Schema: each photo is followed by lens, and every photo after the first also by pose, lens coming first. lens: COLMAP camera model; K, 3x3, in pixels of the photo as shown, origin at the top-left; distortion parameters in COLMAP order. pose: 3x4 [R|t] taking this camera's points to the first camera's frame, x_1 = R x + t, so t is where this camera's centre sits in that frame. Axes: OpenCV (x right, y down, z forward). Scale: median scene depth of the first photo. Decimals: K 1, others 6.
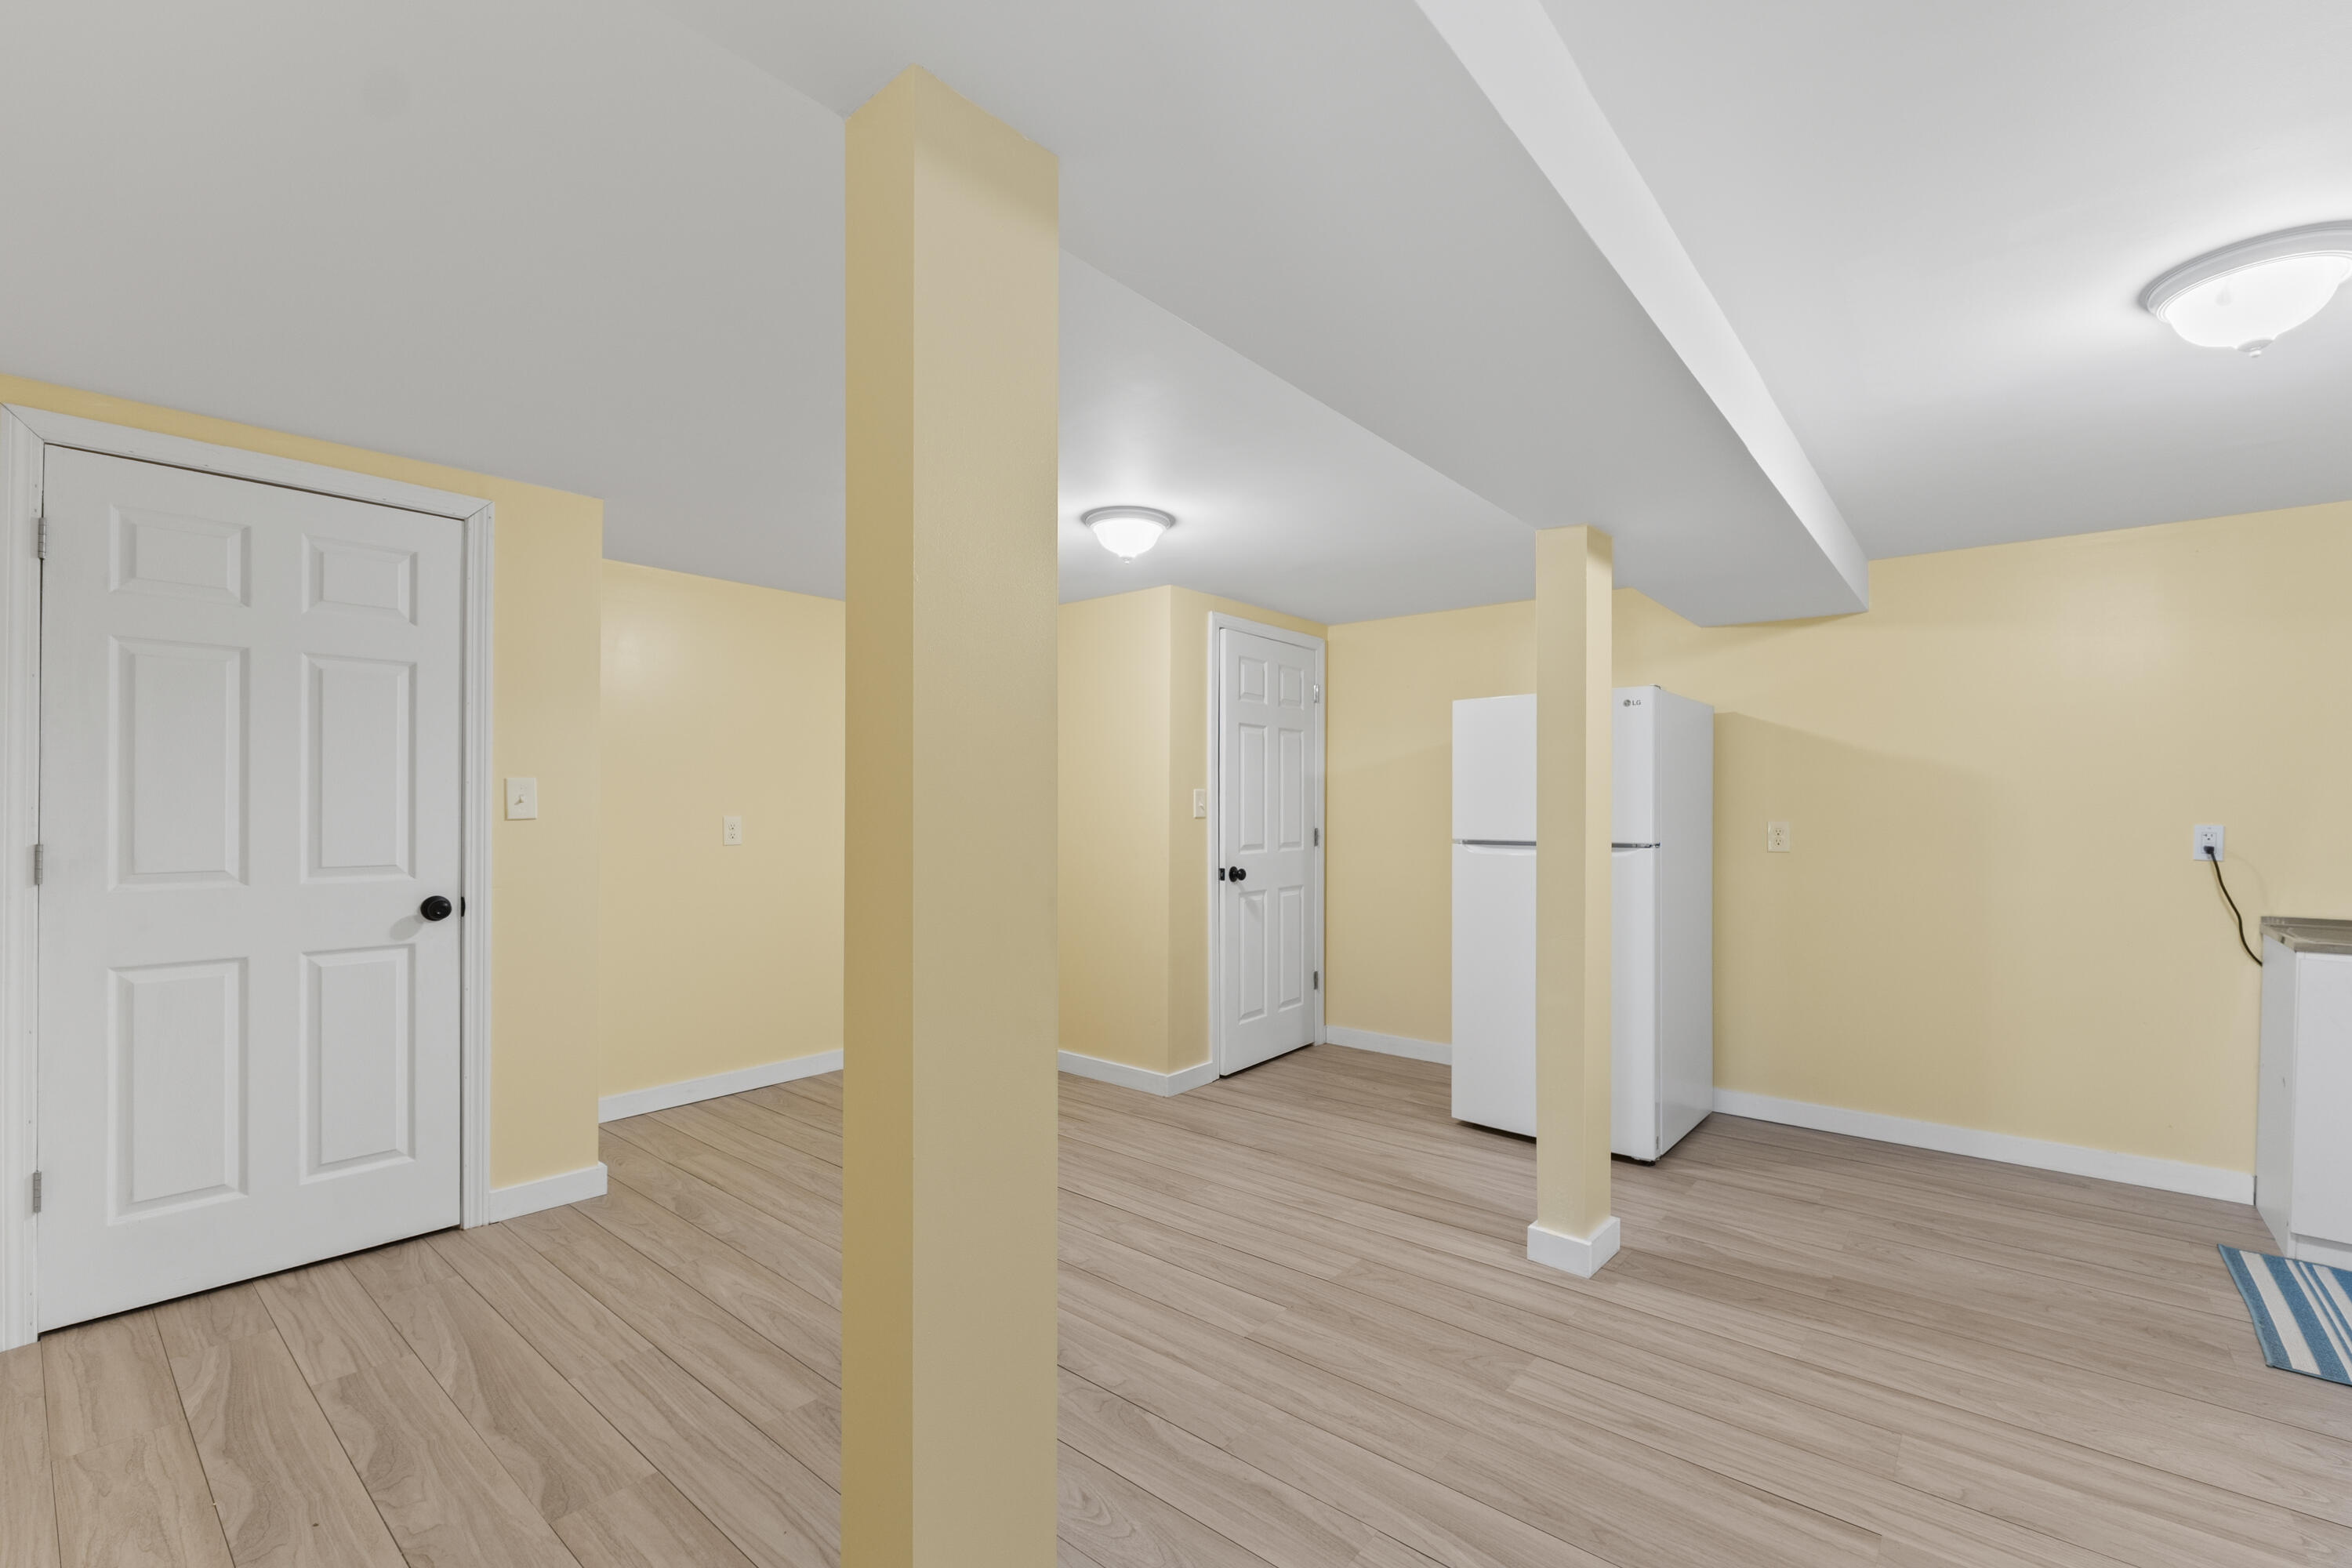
lens RADIAL K [[999.0, 0, 1174.0], [0, 999.0, 808.9], [0, 0, 1]] dist [-0.006169, -0.000536]
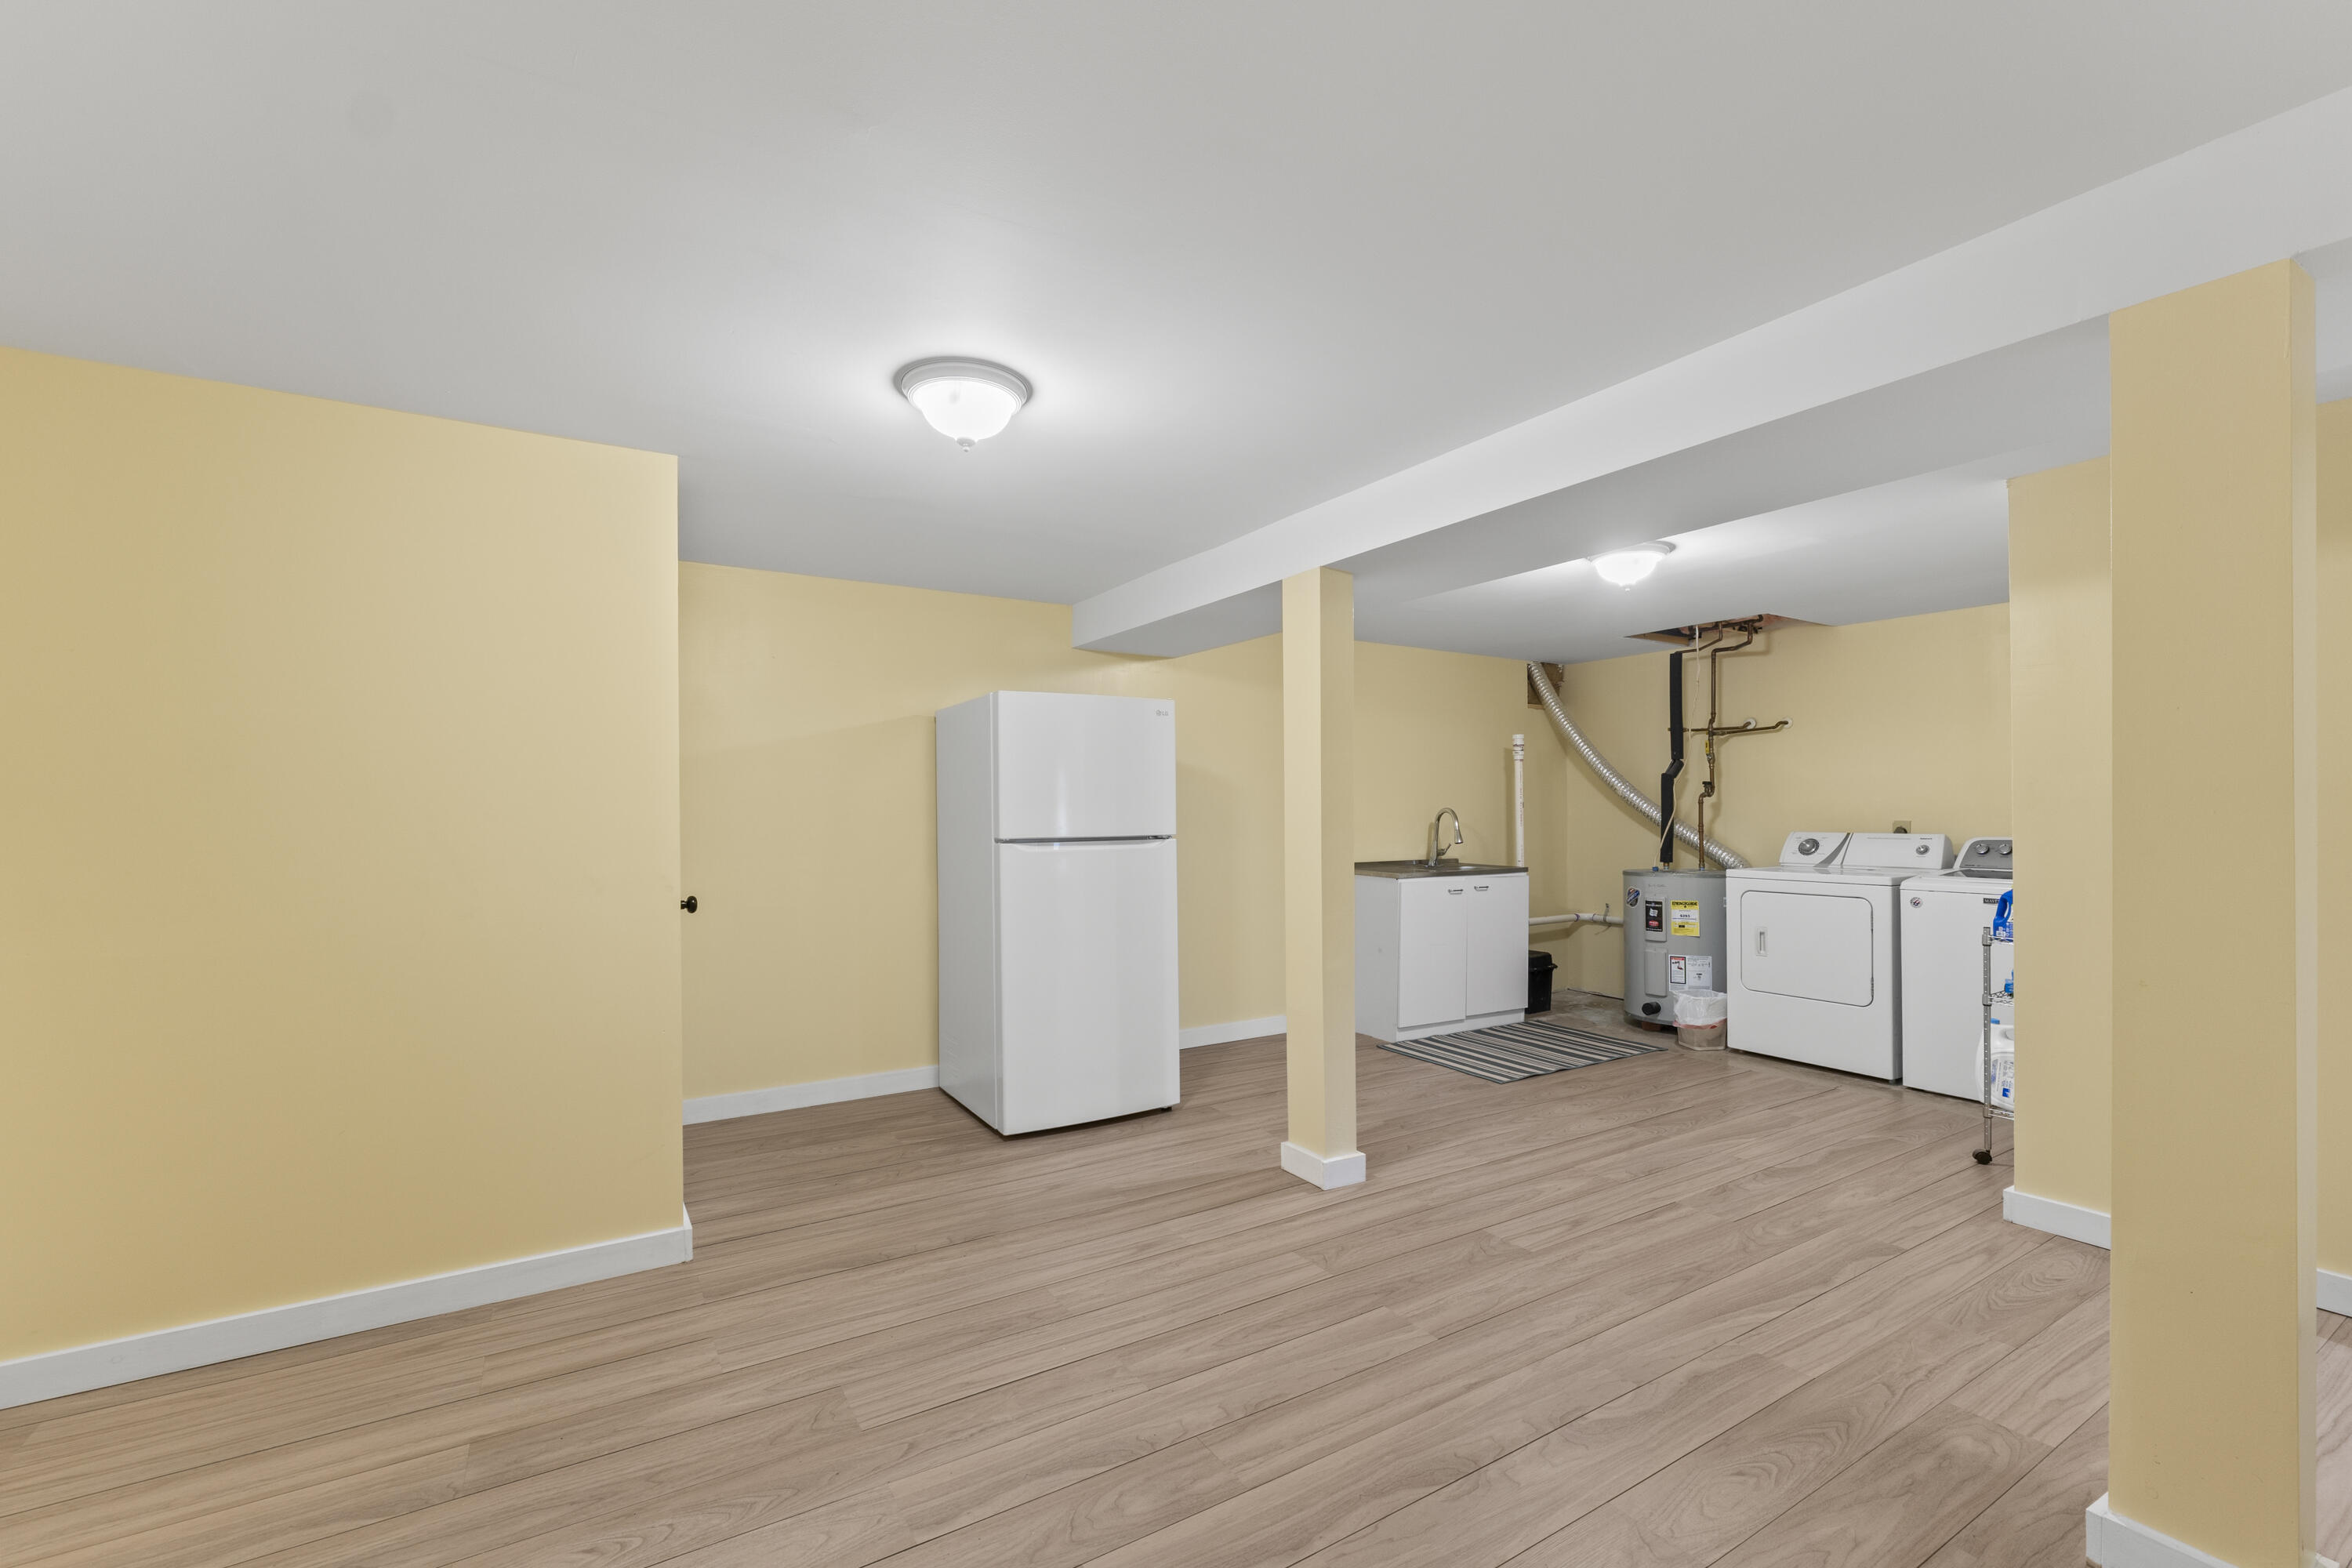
lens RADIAL K [[1000.9, 0, 1168.6], [0, 1000.9, 813.6], [0, 0, 1]] dist [-0.004220, -0.000393]
pose [[0.314063, -0.009666, 0.949353, -0.810942], [0.004444, 0.999952, 0.008711, -0.000684], [-0.949392, 0.001483, 0.314091, 0.805572]]
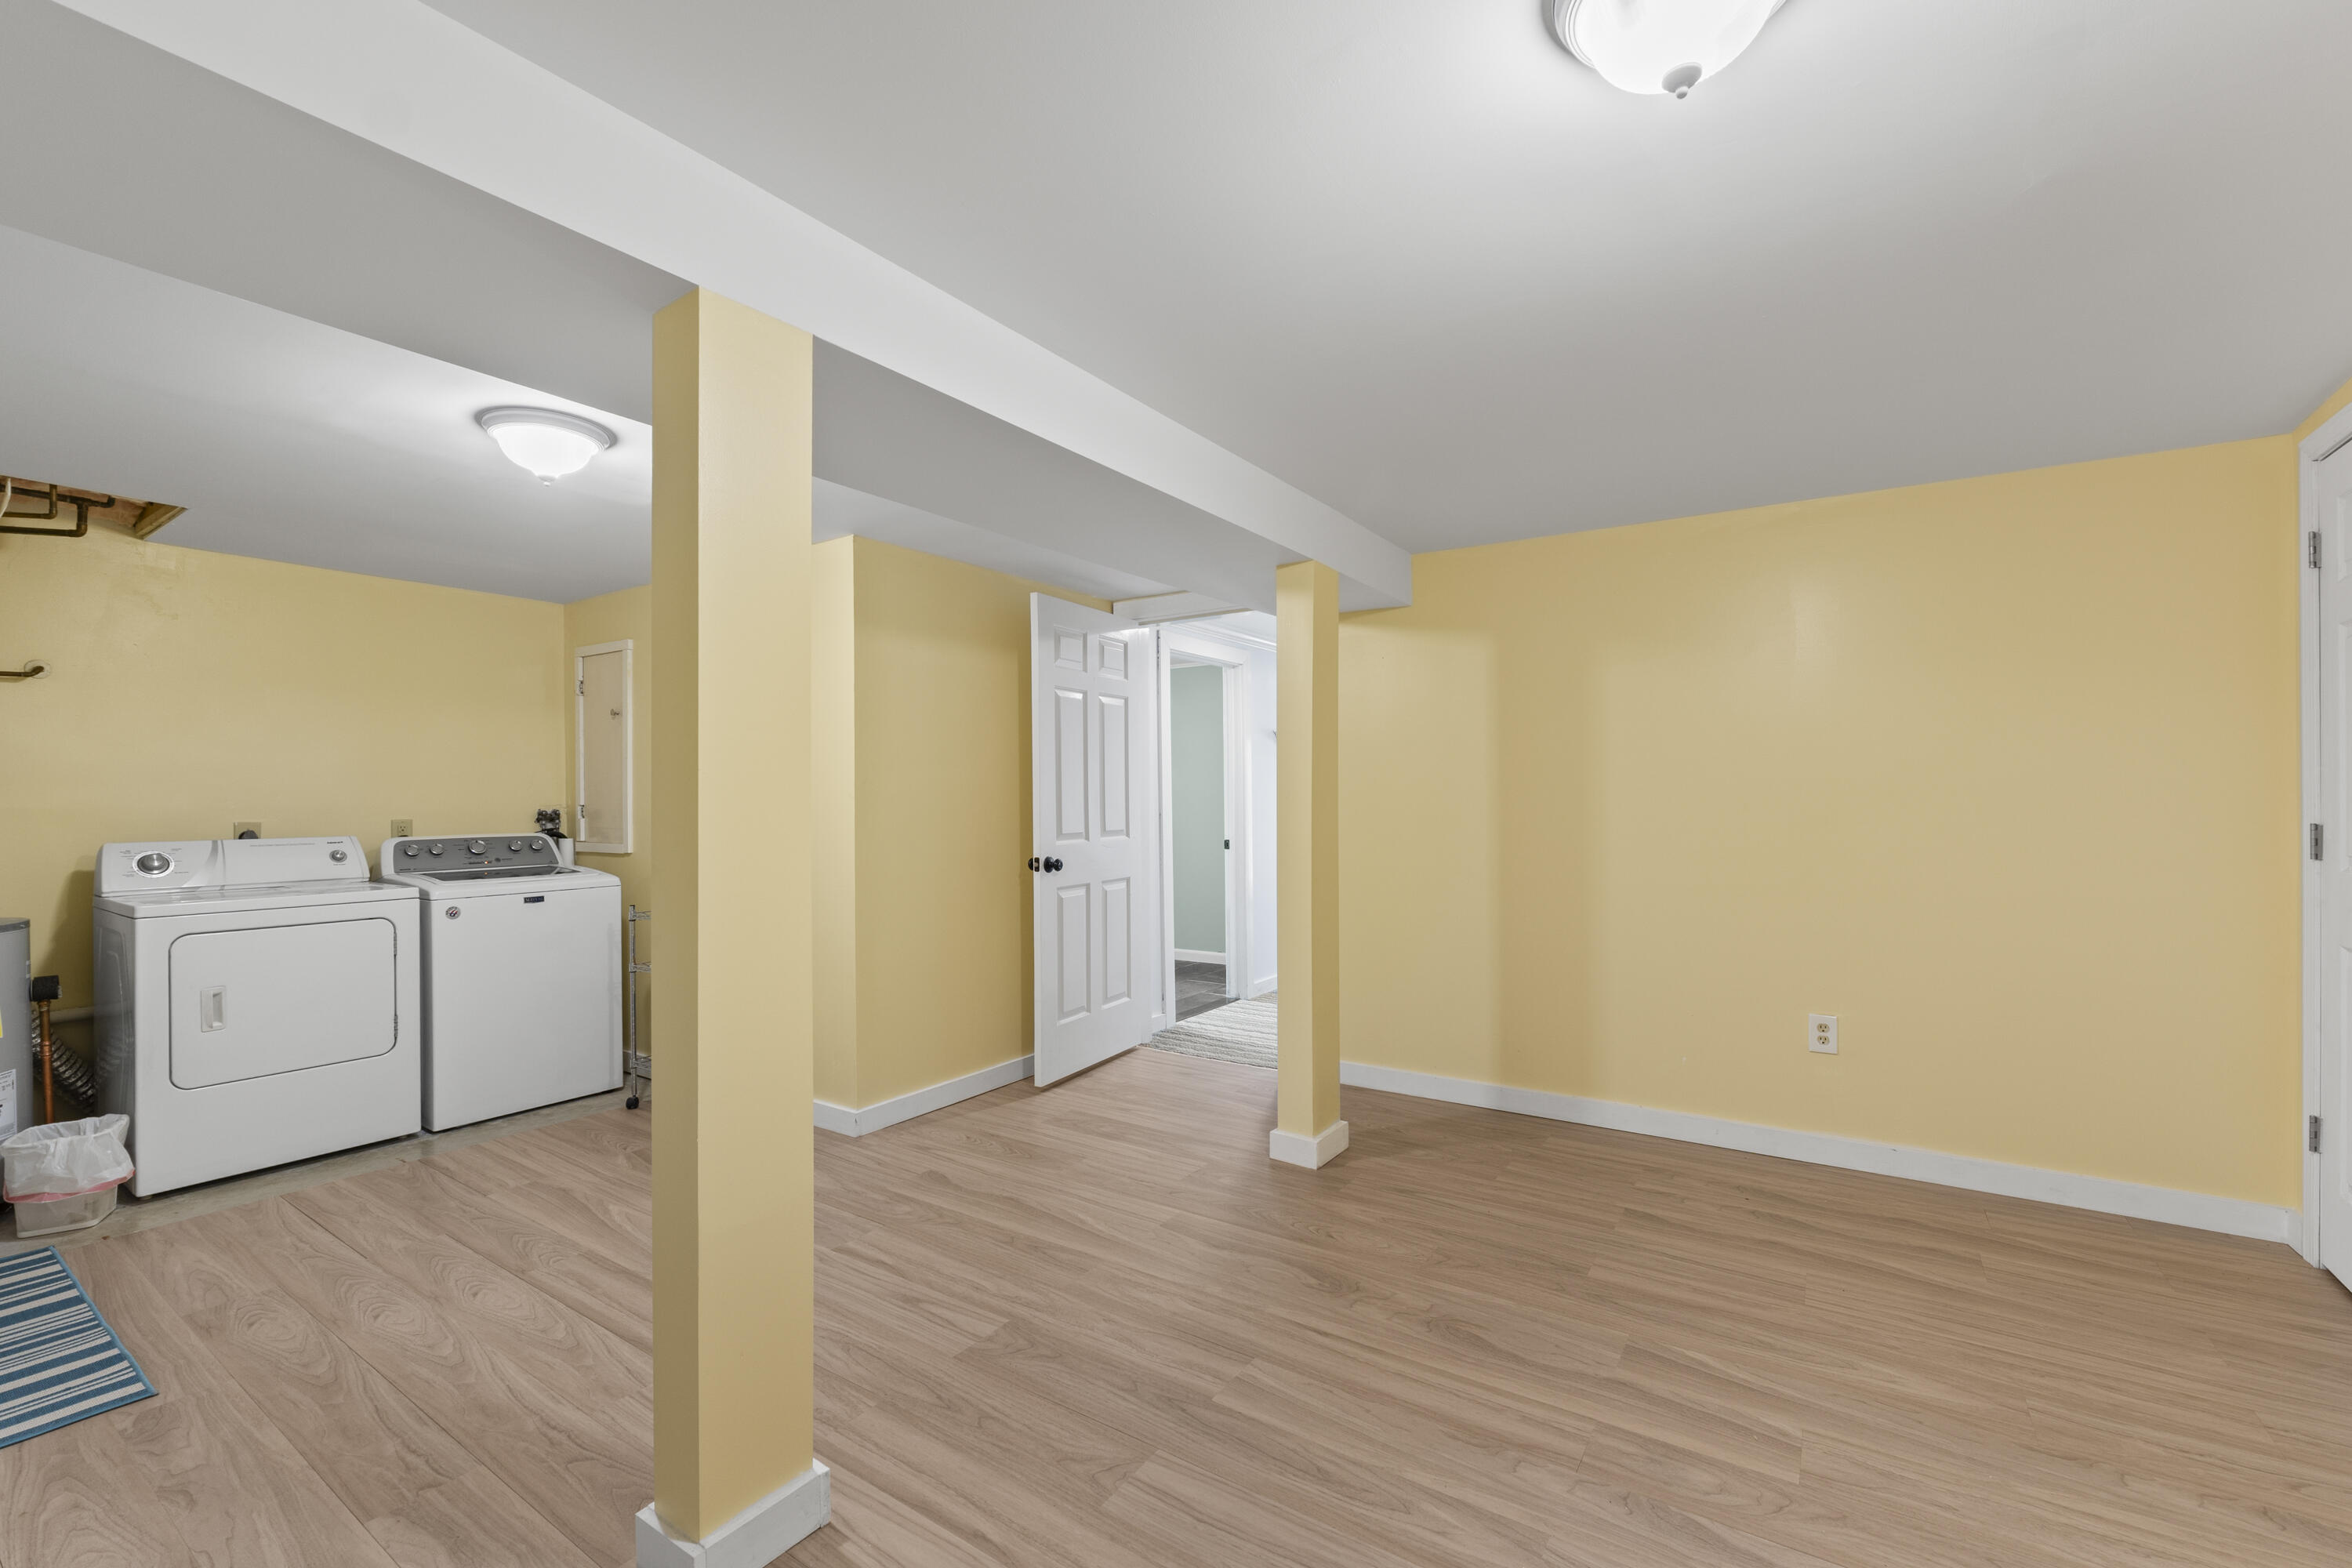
lens RADIAL K [[987.8, 0, 1185.1], [0, 987.8, 790.7], [0, 0, 1]] dist [-0.007155, -0.000446]
pose [[-0.992636, 0.001149, -0.121134, 0.210551], [0.002412, 0.999944, -0.010279, 0.007211], [0.121115, -0.010495, -0.992583, 1.634971]]
